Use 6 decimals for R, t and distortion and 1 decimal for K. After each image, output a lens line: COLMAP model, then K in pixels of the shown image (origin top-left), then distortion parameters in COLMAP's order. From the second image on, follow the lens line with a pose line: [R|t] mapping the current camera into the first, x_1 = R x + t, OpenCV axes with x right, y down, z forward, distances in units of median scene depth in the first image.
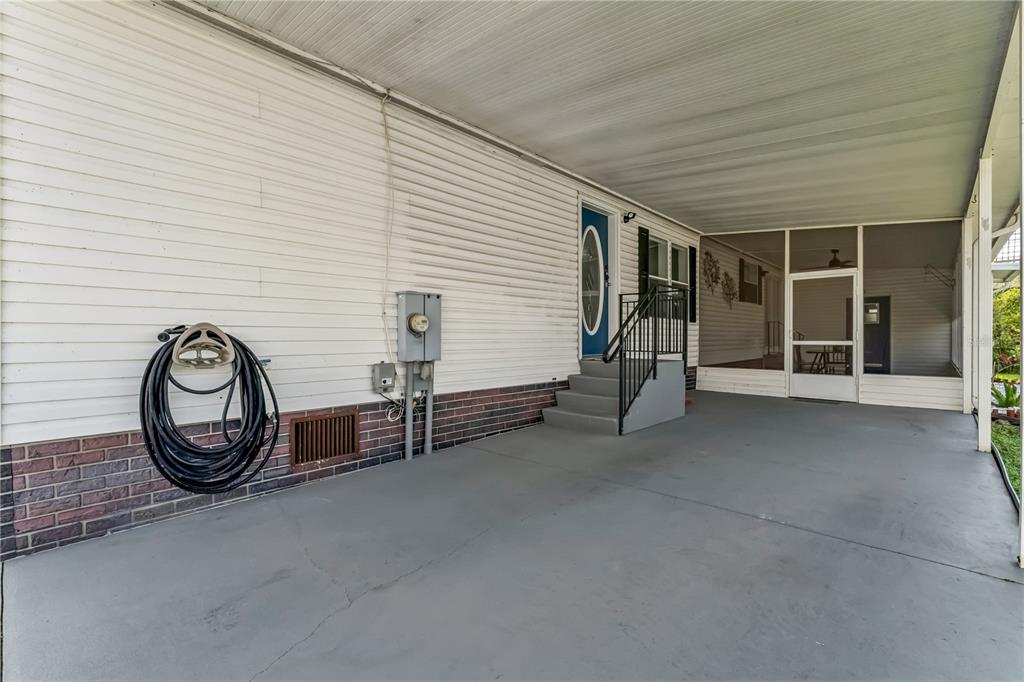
lens RADIAL K [[445.5, 0, 512.0], [0, 445.5, 341.0], [0, 0, 1]] dist [0.001266, 0.000256]
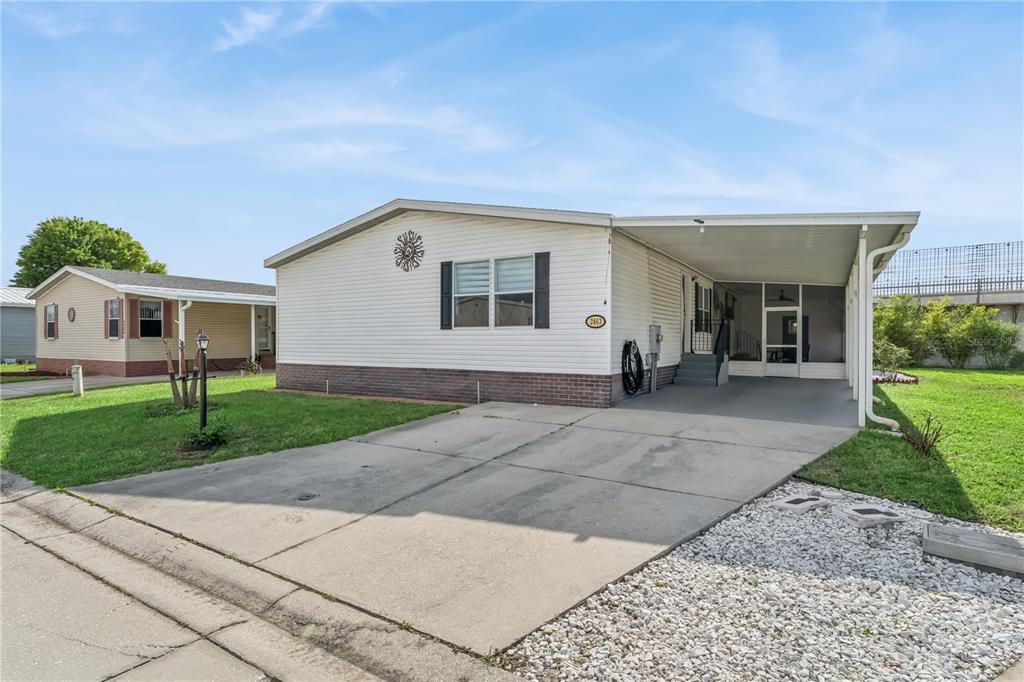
lens RADIAL K [[516.4, 0, 512.0], [0, 516.4, 341.0], [0, 0, 1]] dist [0.000589, -0.000736]
pose [[0.978665, 0.005187, 0.205397, -0.843984], [-0.004626, 0.999984, -0.003212, -0.004676], [-0.205411, 0.002193, 0.978673, -0.872151]]
